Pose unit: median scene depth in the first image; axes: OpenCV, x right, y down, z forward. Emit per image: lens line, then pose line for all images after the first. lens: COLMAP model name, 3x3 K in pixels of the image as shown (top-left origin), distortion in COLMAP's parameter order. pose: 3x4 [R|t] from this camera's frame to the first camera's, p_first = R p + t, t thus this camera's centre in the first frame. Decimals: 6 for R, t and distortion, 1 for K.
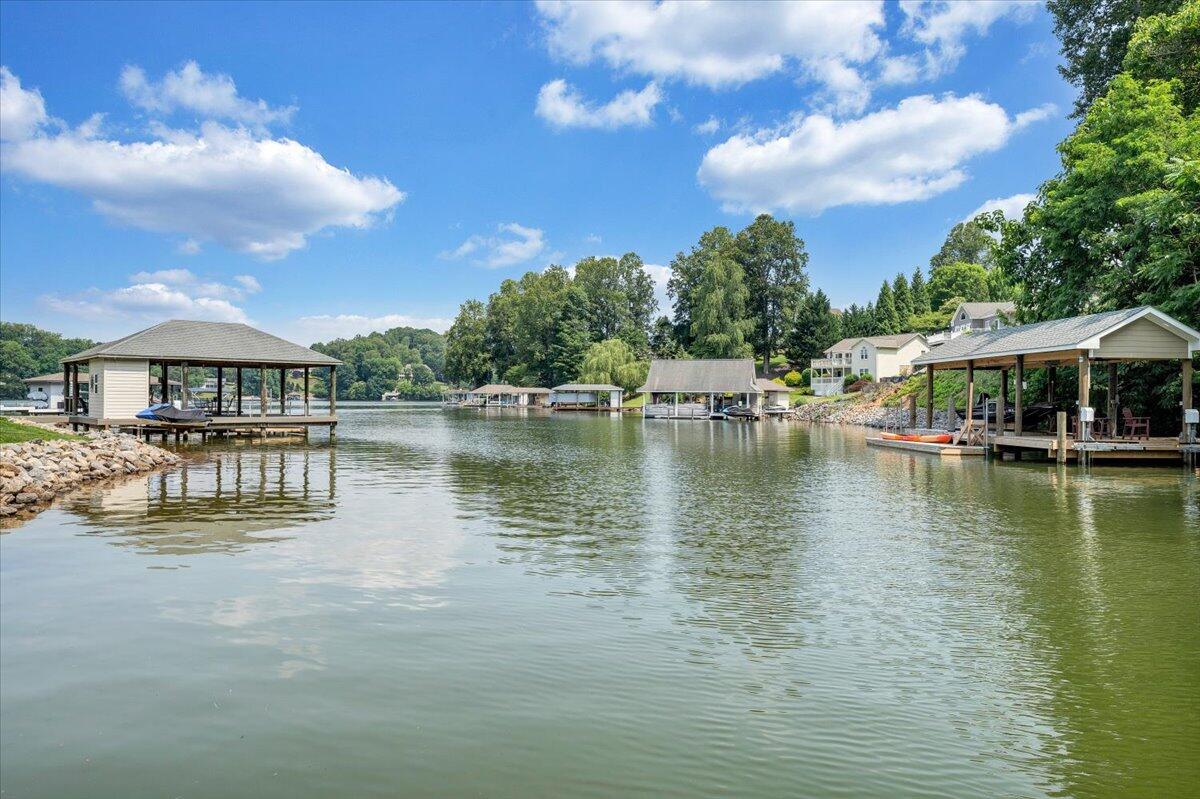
lens RADIAL K [[805.4, 0, 596.9], [0, 805.4, 388.5], [0, 0, 1]] dist [0.004116, 0.001108]
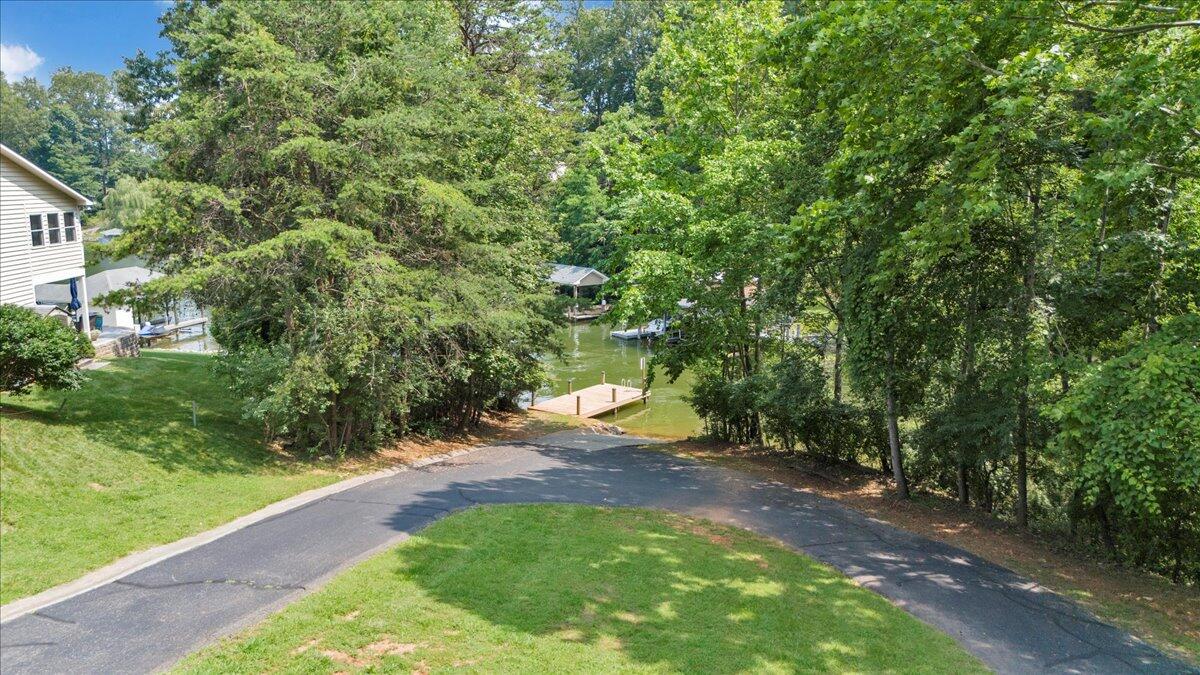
lens RADIAL K [[880.2, 0, 597.9], [0, 880.2, 340.8], [0, 0, 1]] dist [0.073933, -0.090799]
pose [[0.801400, -0.114126, 0.587140, -0.264858], [-0.002491, 0.980982, 0.194080, -0.098944], [-0.598124, -0.156999, 0.785875, -0.343988]]
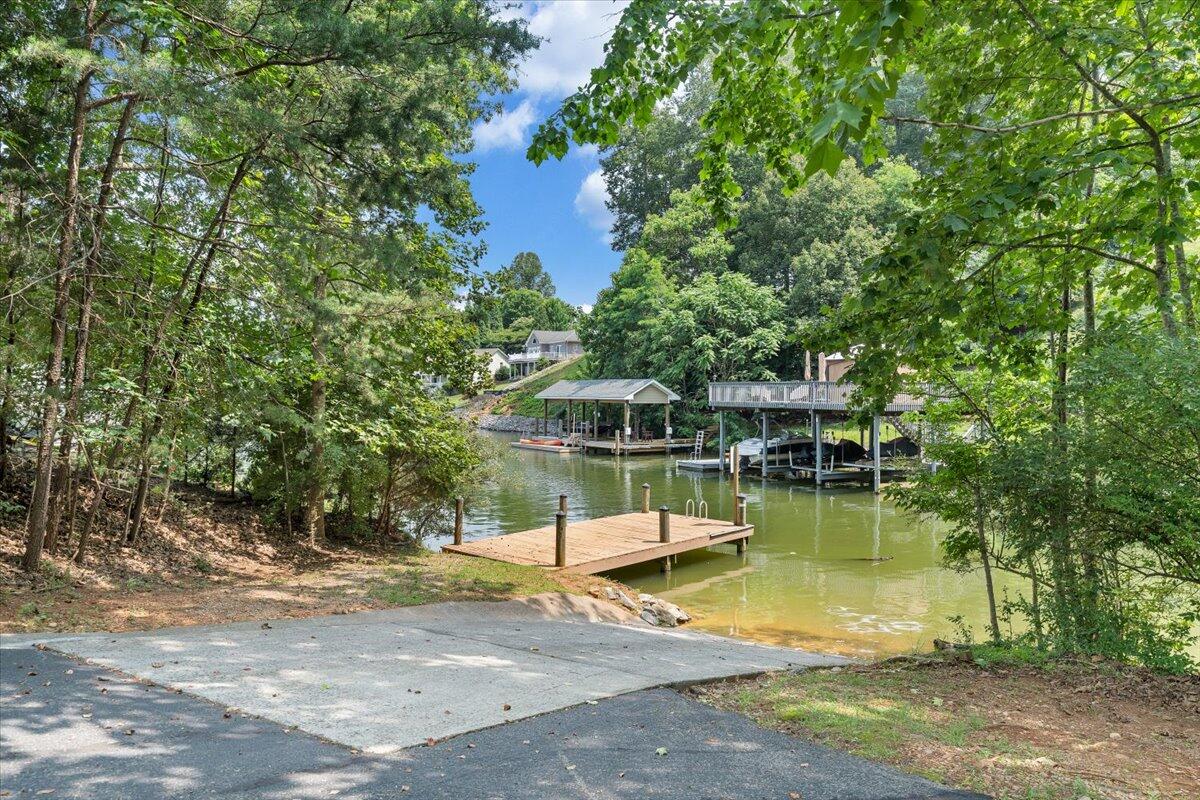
lens RADIAL K [[805.4, 0, 596.9], [0, 805.4, 389.0], [0, 0, 1]] dist [0.004116, 0.001108]
pose [[0.858850, -0.001178, 0.512226, -0.106628], [-0.005853, 0.999910, 0.012113, -0.020707], [-0.512194, -0.013401, 0.858765, -0.150143]]
